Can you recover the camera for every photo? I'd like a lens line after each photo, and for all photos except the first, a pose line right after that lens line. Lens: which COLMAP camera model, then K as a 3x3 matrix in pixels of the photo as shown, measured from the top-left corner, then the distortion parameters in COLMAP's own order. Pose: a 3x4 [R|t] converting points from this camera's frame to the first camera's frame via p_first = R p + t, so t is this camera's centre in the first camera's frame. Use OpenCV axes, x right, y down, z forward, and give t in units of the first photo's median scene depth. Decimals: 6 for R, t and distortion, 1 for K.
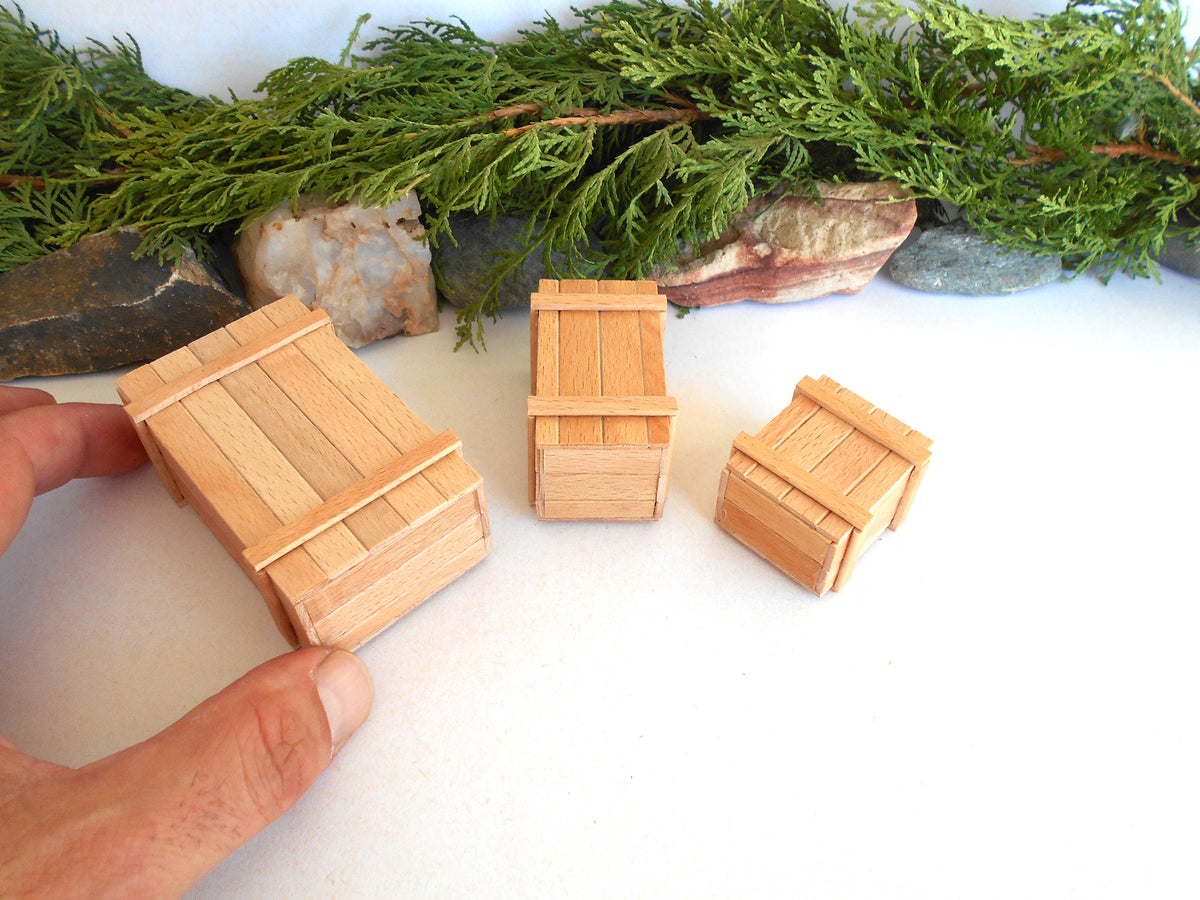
lens RADIAL K [[1021.1, 0, 595.9], [0, 1021.1, 444.0], [0, 0, 1]] dist [-0.026926, 0.026670]
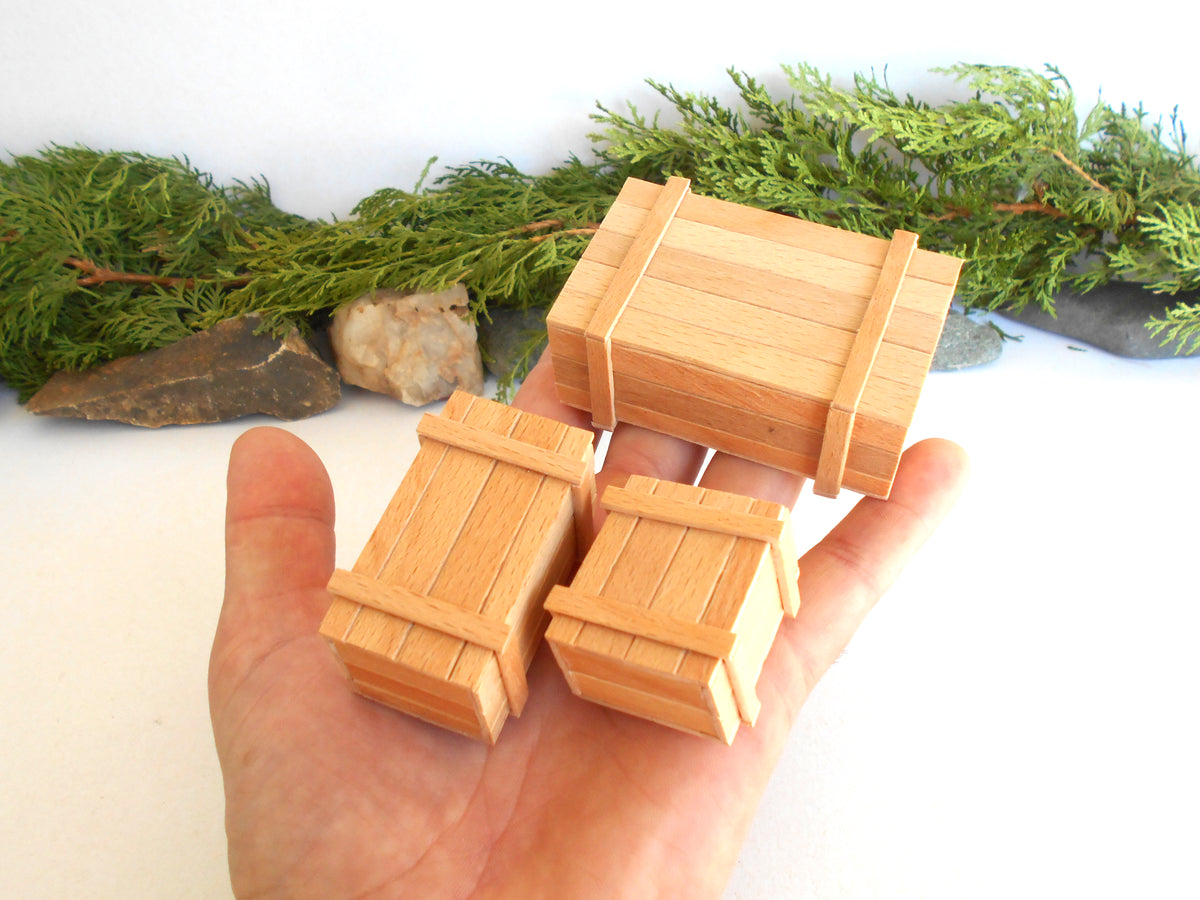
lens RADIAL K [[1027.2, 0, 597.4], [0, 1027.2, 446.9], [0, 0, 1]] dist [-0.011837, 0.007544]
pose [[0.994243, 0.006692, -0.106942, 0.128566], [-0.021400, 0.990341, -0.136989, 0.128856], [0.104993, 0.138489, 0.984783, -0.240585]]
